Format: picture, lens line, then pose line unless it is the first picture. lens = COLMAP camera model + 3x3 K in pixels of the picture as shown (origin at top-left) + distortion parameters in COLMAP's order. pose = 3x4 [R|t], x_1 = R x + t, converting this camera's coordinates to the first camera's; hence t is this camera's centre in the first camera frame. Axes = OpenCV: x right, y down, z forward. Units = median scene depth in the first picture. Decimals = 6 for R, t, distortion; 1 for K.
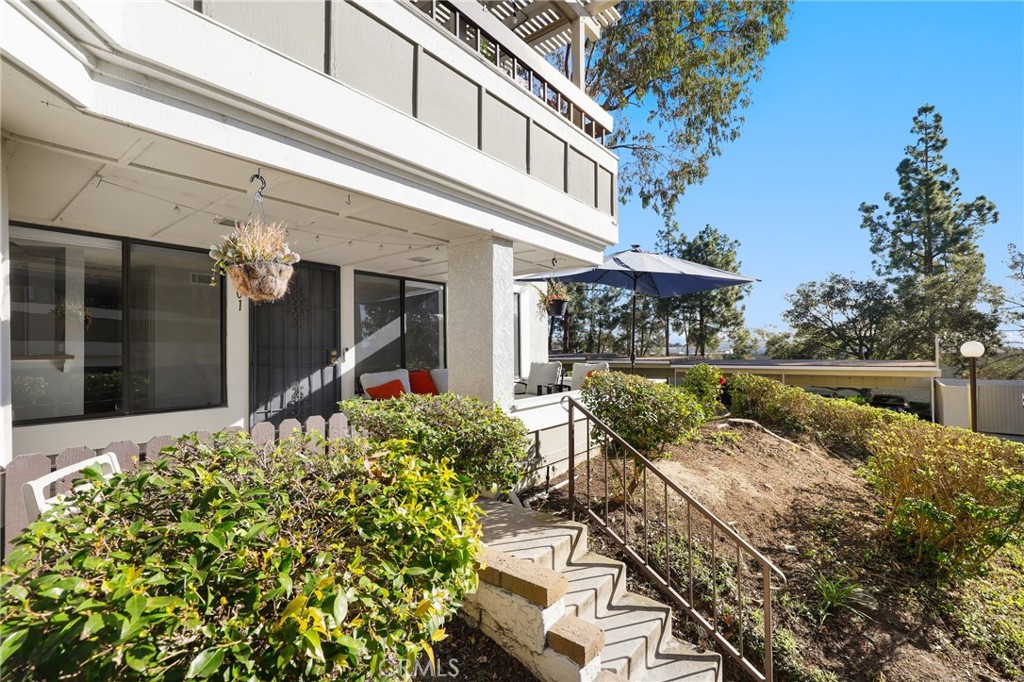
lens RADIAL K [[478.9, 0, 507.5], [0, 478.9, 340.9], [0, 0, 1]] dist [0.018290, -0.004608]
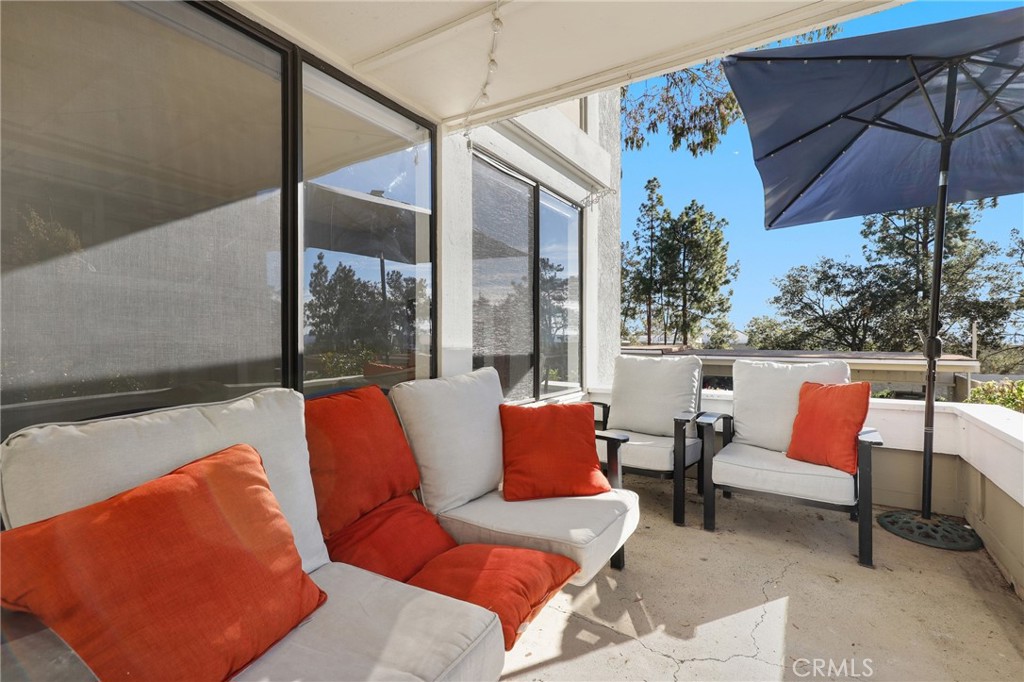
lens RADIAL K [[478.9, 0, 511.5], [0, 478.9, 334.5], [0, 0, 1]] dist [0.018290, -0.004608]
pose [[0.993496, 0.013831, 0.113023, -0.025295], [-0.015431, 0.999793, 0.013290, 0.004855], [-0.112816, -0.014948, 0.993503, 0.146271]]
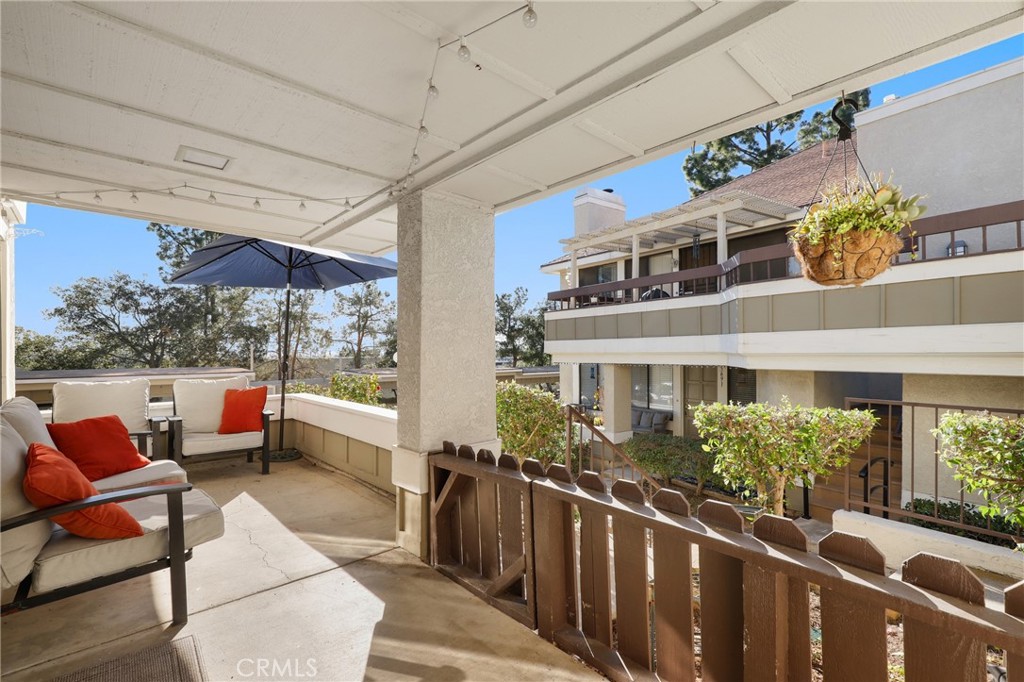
lens RADIAL K [[478.9, 0, 525.2], [0, 478.9, 349.5], [0, 0, 1]] dist [0.018290, -0.004608]
pose [[0.155391, 0.013424, 0.987762, -0.100671], [-0.016476, 0.999804, -0.010996, 0.001132], [-0.987716, -0.014566, 0.155582, 0.109472]]
